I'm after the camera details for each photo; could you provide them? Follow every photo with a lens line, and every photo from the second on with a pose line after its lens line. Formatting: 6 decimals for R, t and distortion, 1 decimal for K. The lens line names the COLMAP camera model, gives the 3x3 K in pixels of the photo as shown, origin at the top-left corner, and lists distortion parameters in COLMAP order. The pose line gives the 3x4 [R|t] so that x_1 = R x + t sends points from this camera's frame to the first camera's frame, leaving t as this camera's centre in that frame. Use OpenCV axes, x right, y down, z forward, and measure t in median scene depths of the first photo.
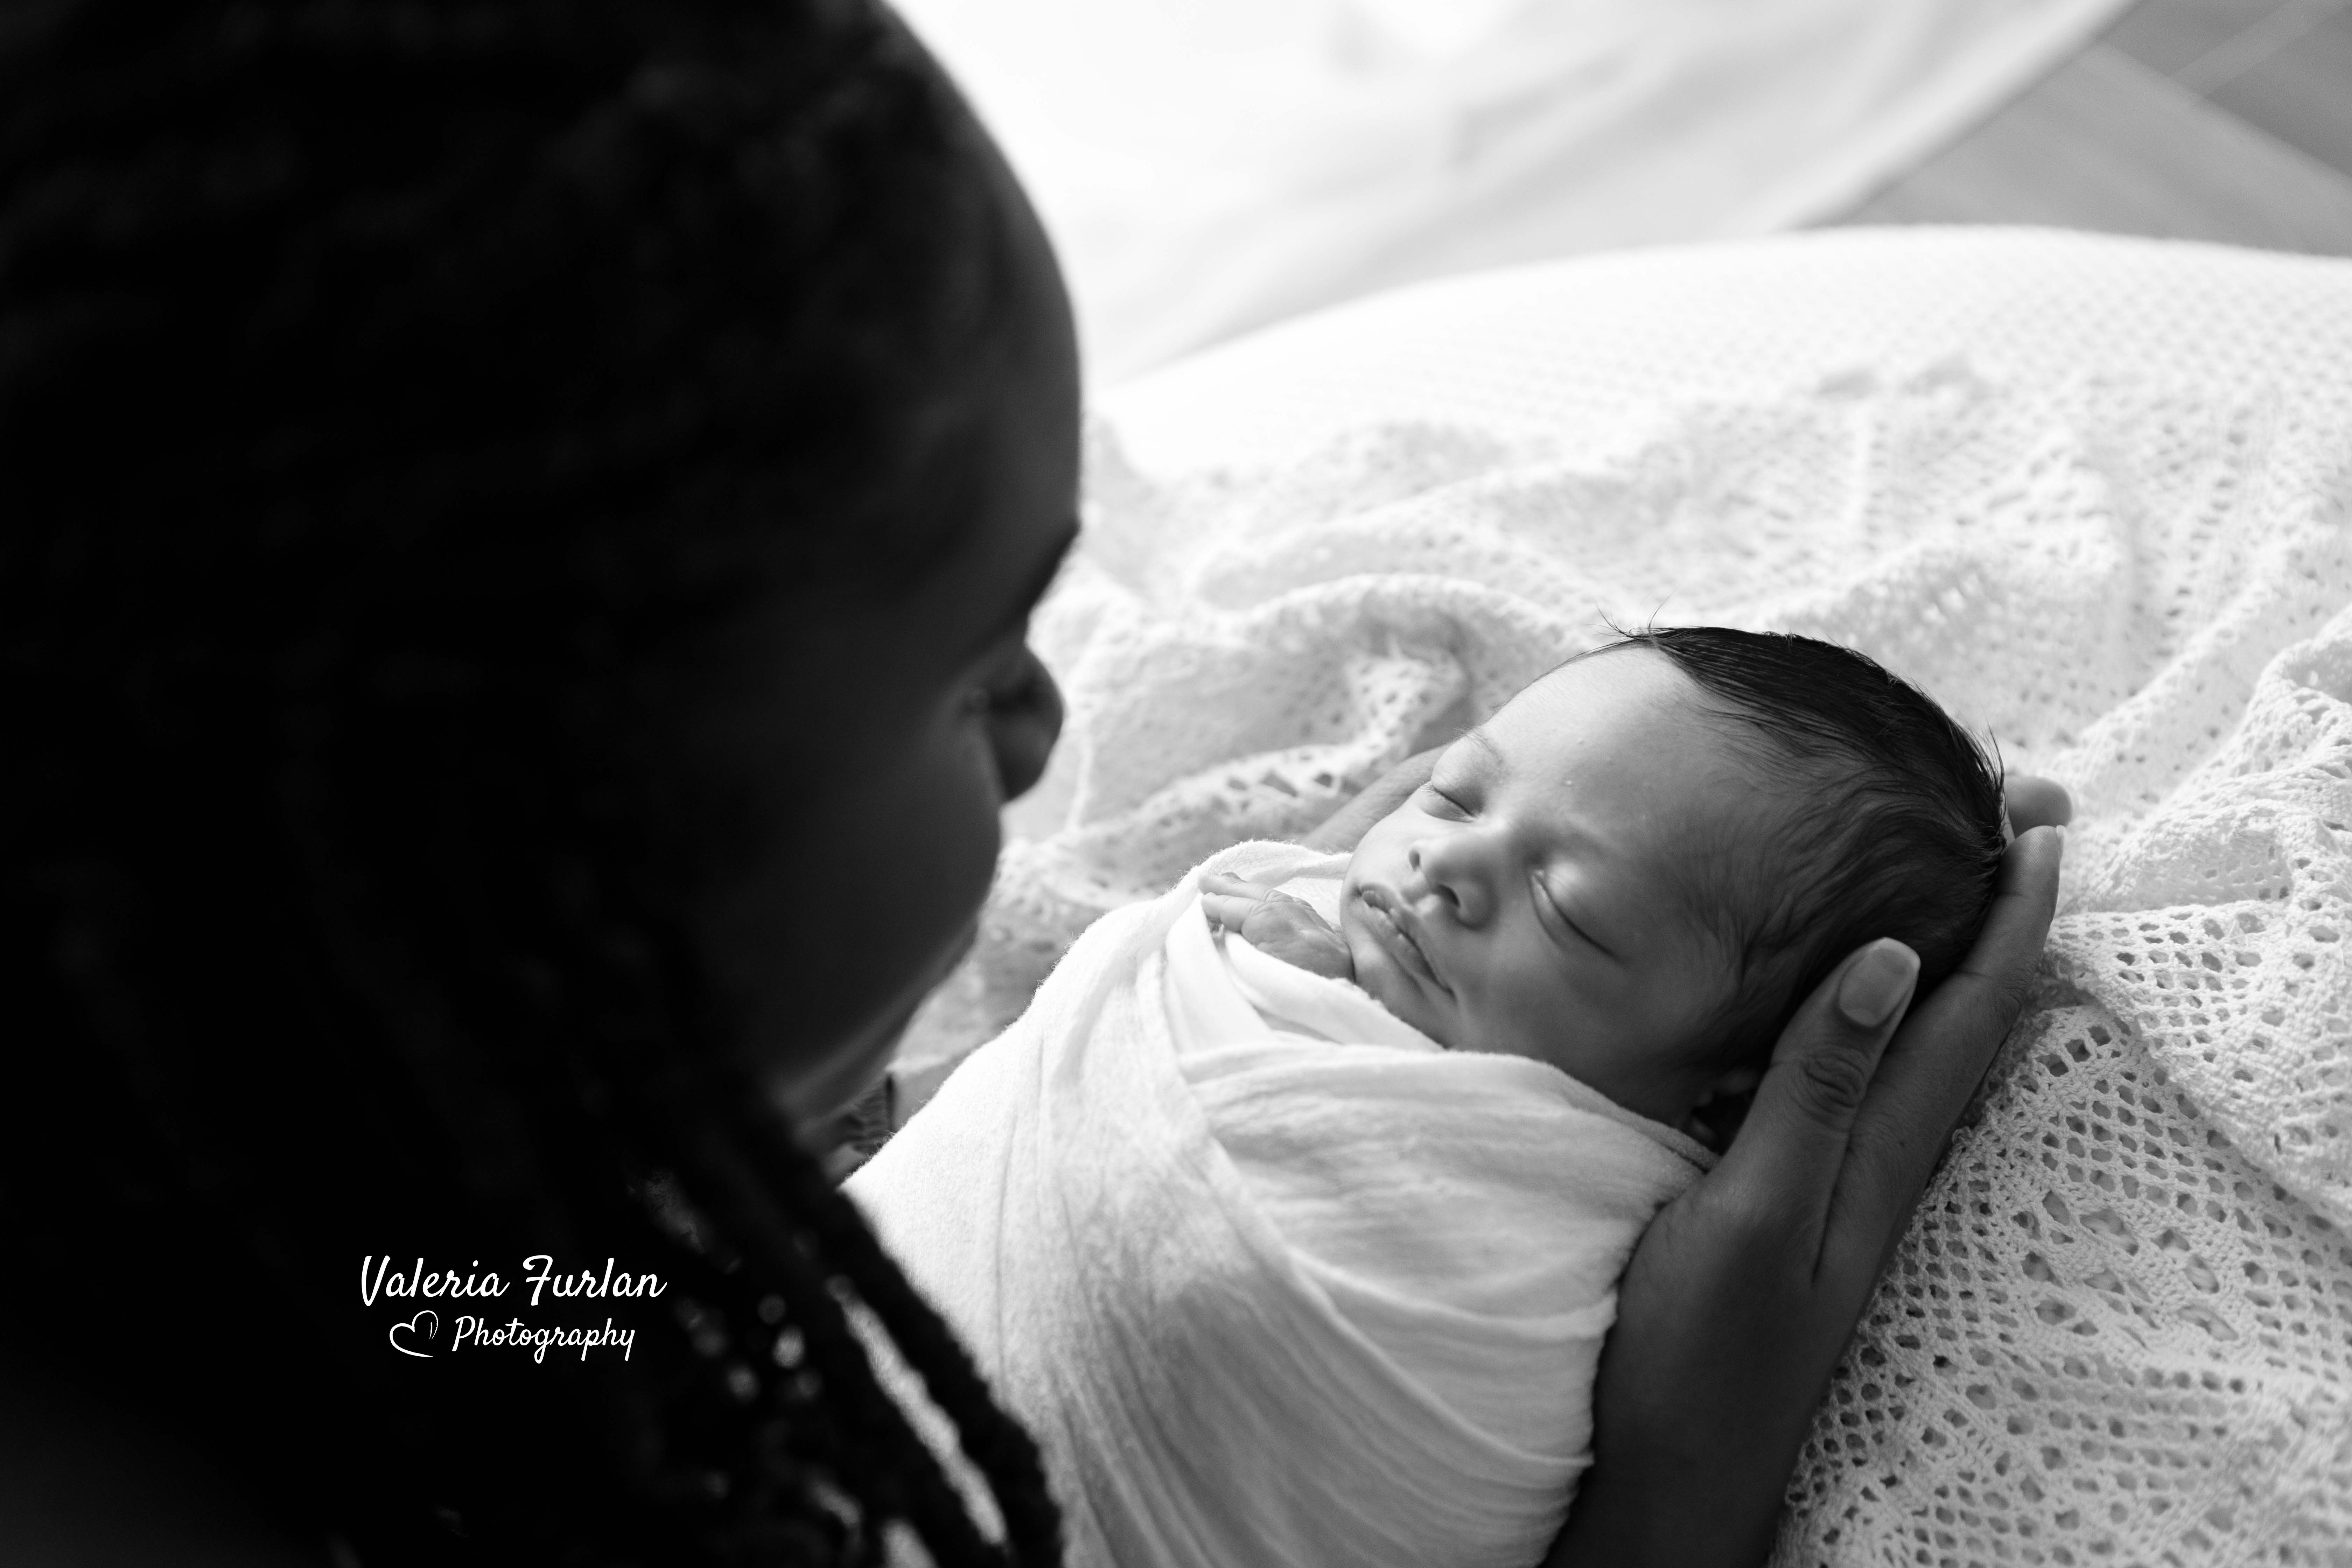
lens RADIAL K [[3091.4, 0, 1176.0], [0, 3091.4, 784.0], [0, 0, 1]] dist [0.005473, 0.028429]
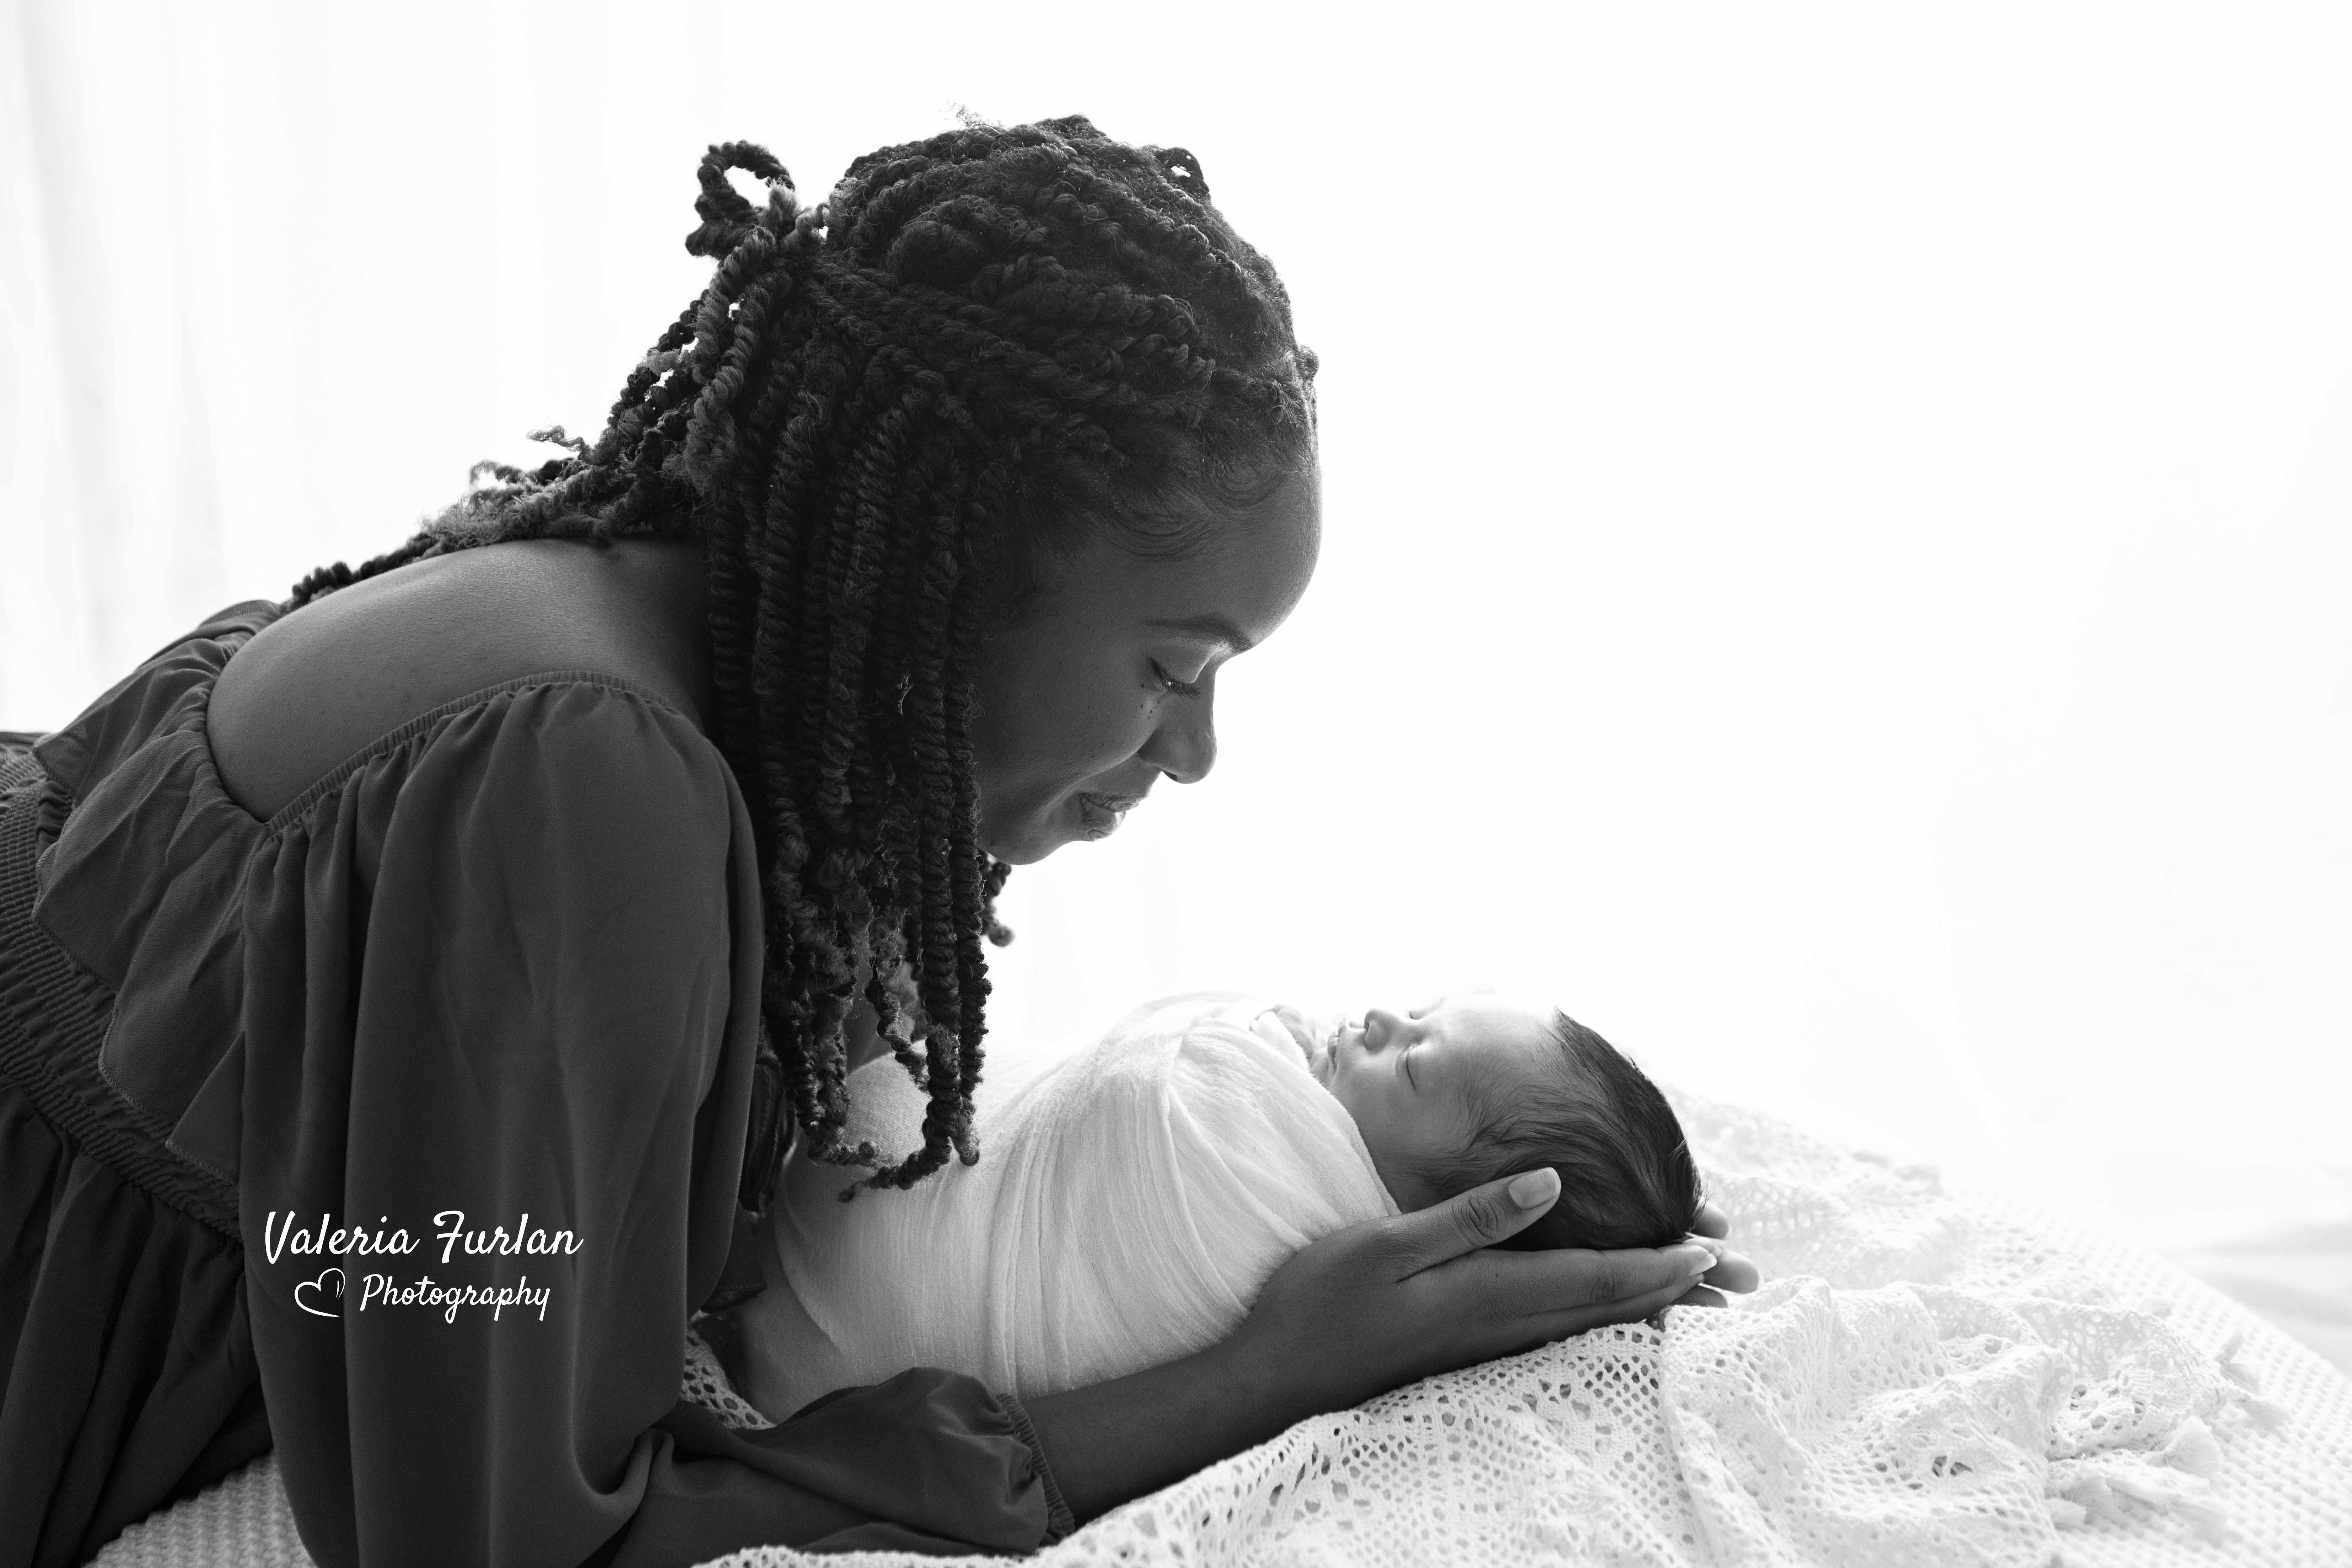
lens RADIAL K [[3091.3, 0, 1176.0], [0, 3091.3, 784.0], [0, 0, 1]] dist [0.005473, 0.028429]
pose [[0.749852, 0.416256, -0.514249, 0.874091], [-0.614929, 0.725268, -0.309595, 0.561174], [0.244098, 0.548377, 0.799812, -0.576296]]
